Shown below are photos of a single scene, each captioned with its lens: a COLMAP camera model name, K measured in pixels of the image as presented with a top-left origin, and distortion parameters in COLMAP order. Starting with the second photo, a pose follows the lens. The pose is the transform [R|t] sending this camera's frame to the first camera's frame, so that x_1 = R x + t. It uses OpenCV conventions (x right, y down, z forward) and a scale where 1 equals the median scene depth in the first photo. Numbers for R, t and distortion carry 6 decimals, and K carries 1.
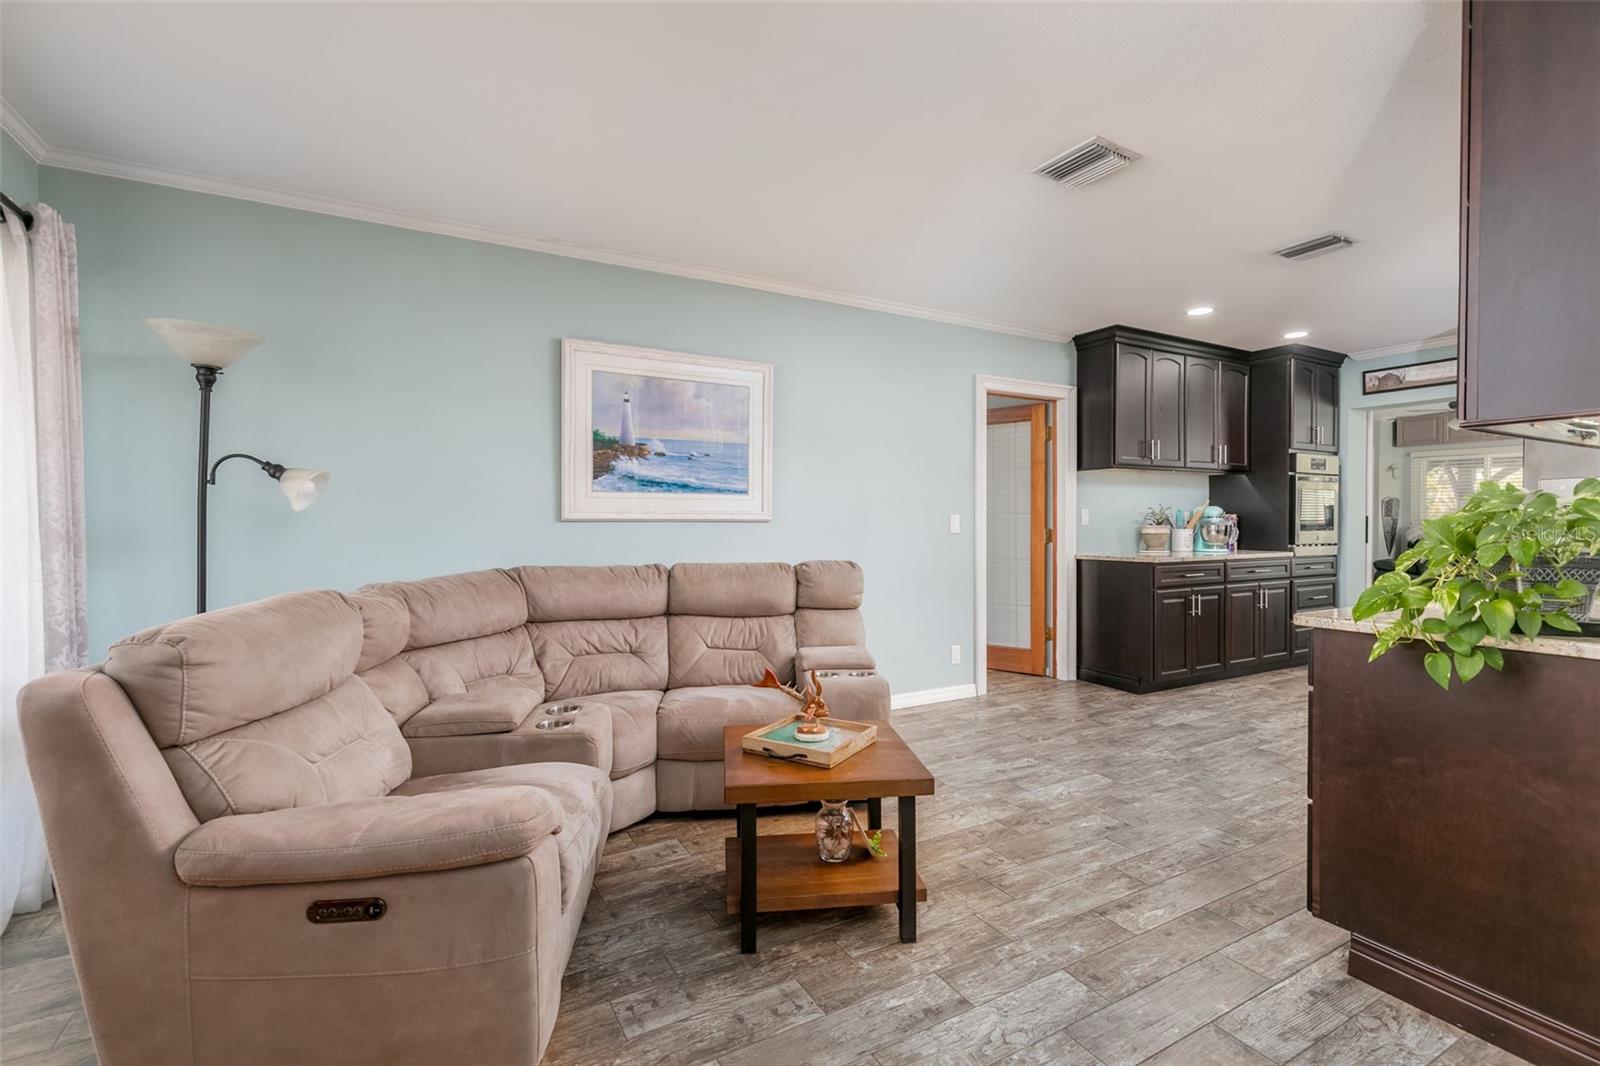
lens RADIAL K [[715.7, 0, 800.0], [0, 715.7, 533.0], [0, 0, 1]] dist [0.007491, -0.000145]
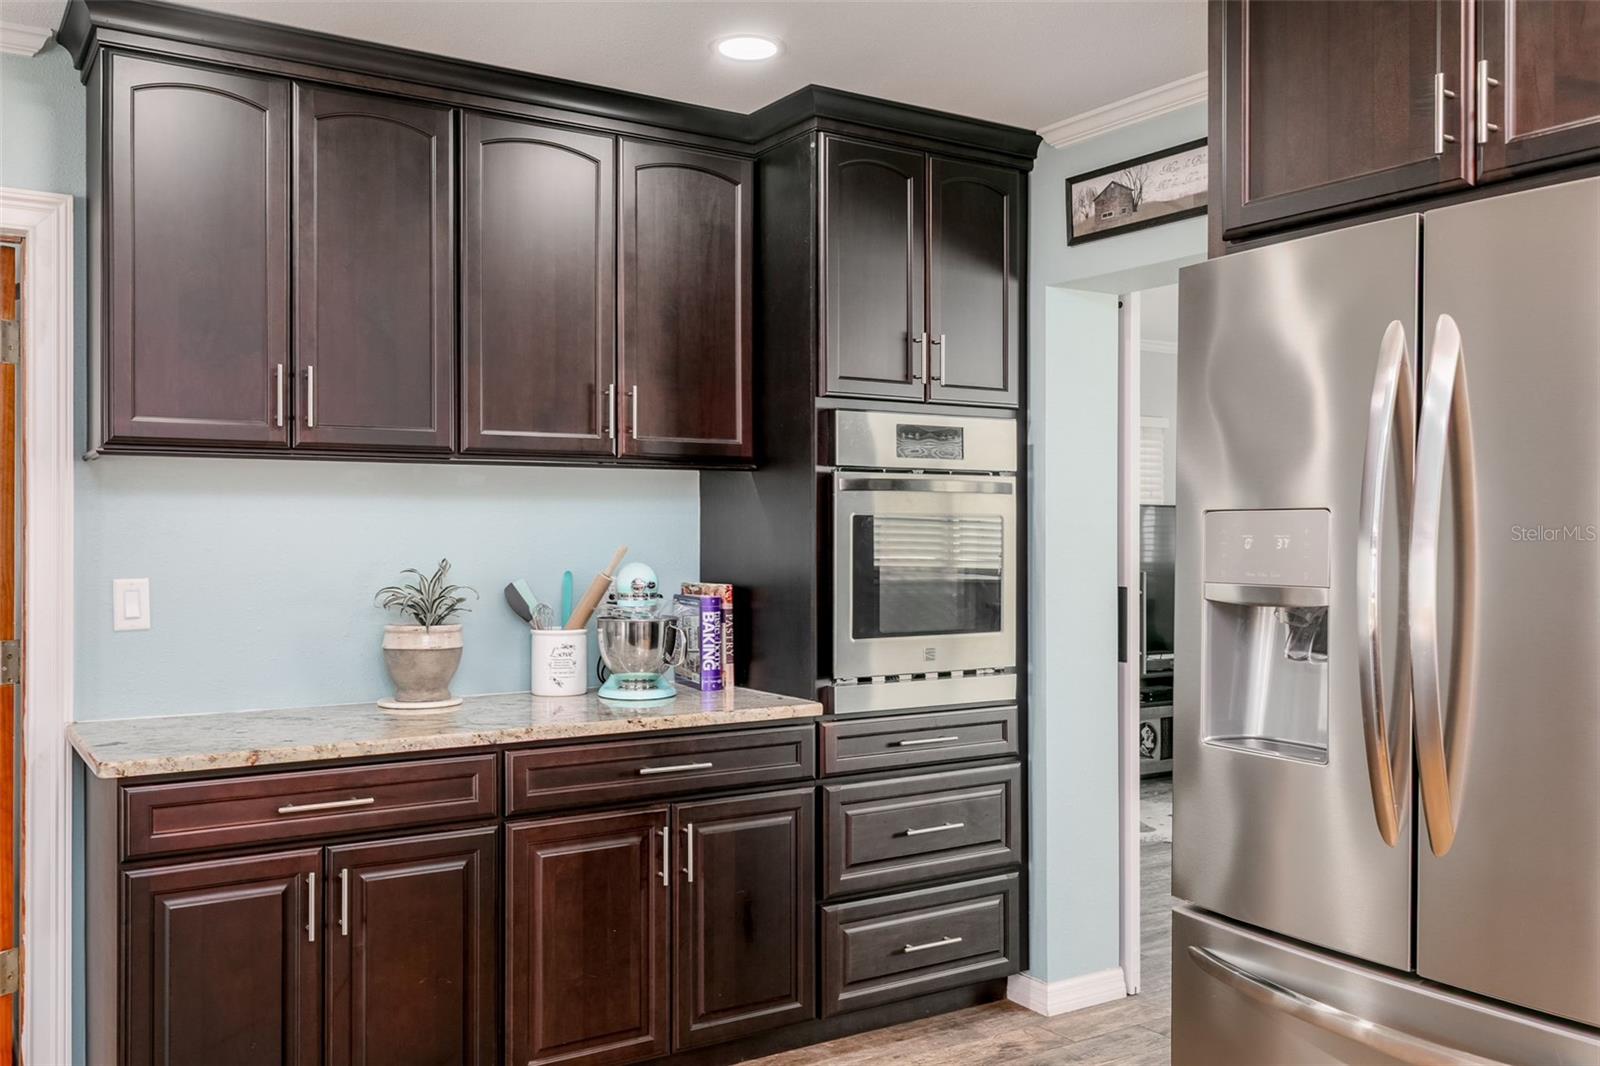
lens RADIAL K [[1369.8, 0, 800.0], [0, 1369.8, 533.0], [0, 0, 1]] dist [-0.002777, -0.000997]
pose [[0.998018, 0.001158, 0.062913, 0.875177], [-0.000290, 0.999905, -0.013791, -0.060720], [-0.062923, 0.013746, 0.997924, 0.492067]]
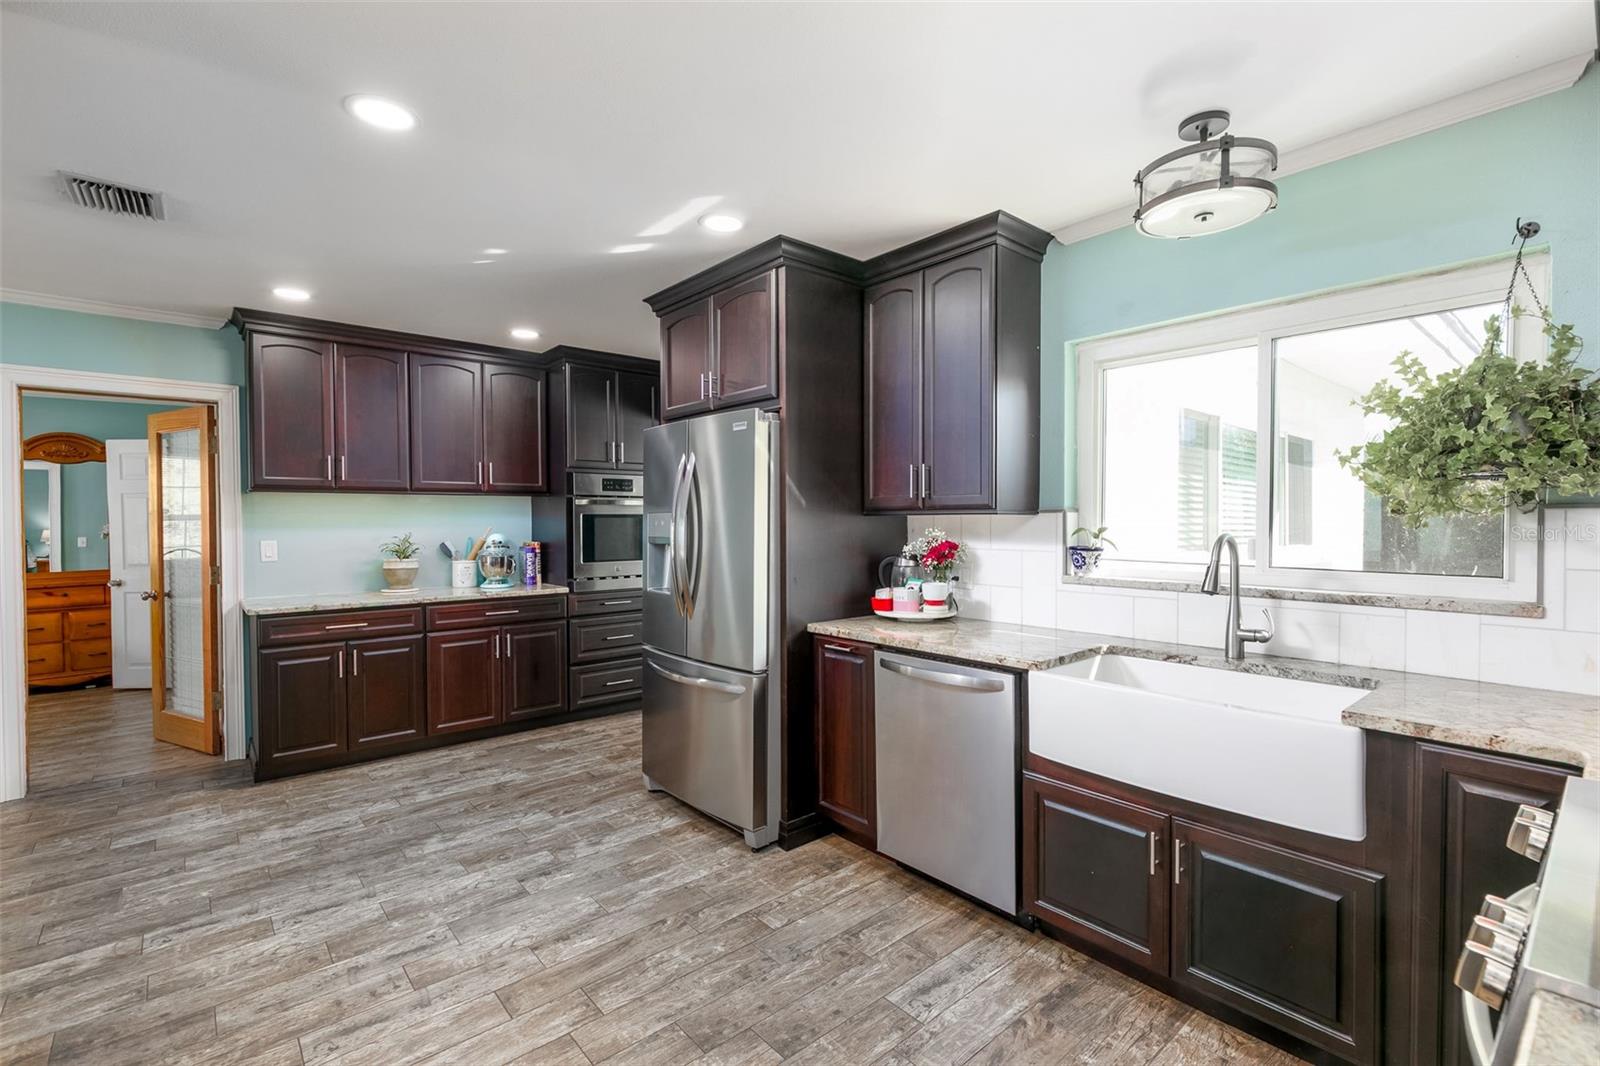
lens RADIAL K [[715.7, 0, 800.0], [0, 715.7, 533.0], [0, 0, 1]] dist [0.007491, -0.000145]
pose [[0.980347, -0.006798, 0.197162, 1.087470], [0.006487, 0.999976, 0.002220, -0.053372], [-0.197173, -0.000897, 0.980368, 0.139836]]
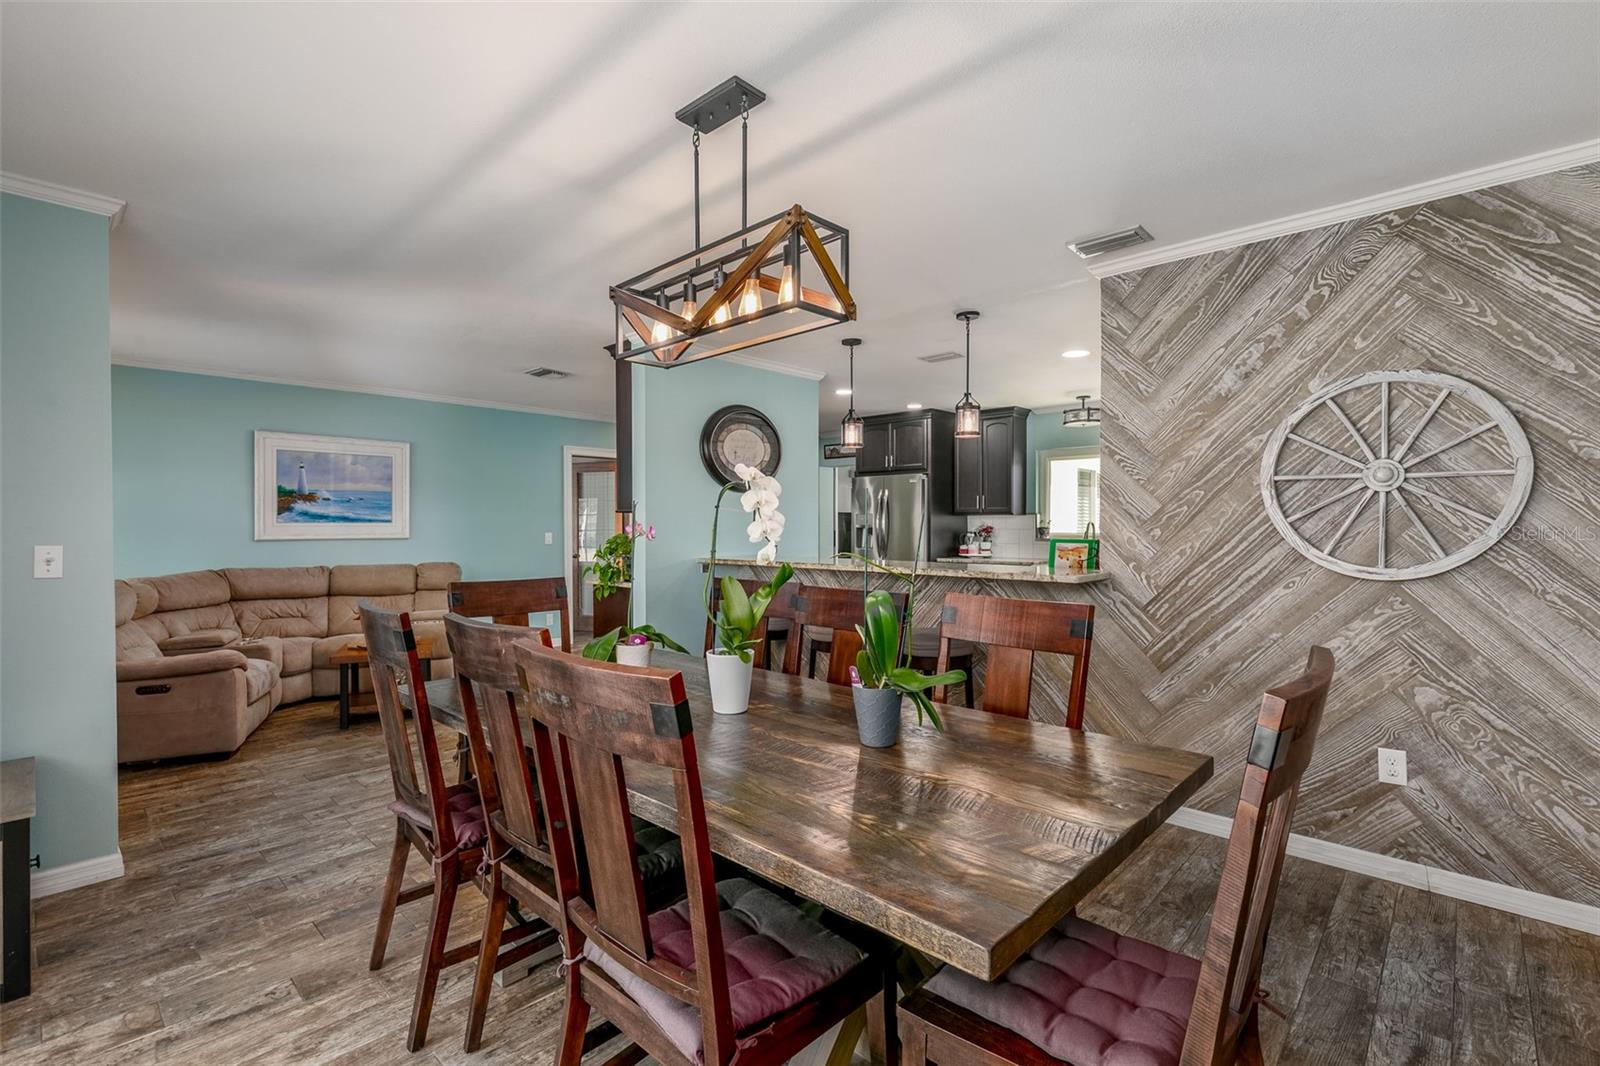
lens RADIAL K [[715.7, 0, 800.0], [0, 715.7, 533.0], [0, 0, 1]] dist [0.007491, -0.000145]
pose [[0.952584, -0.004685, 0.304239, 0.311824], [0.005806, 0.999979, -0.002779, -0.020154], [-0.304220, 0.004414, 0.952592, -0.831020]]
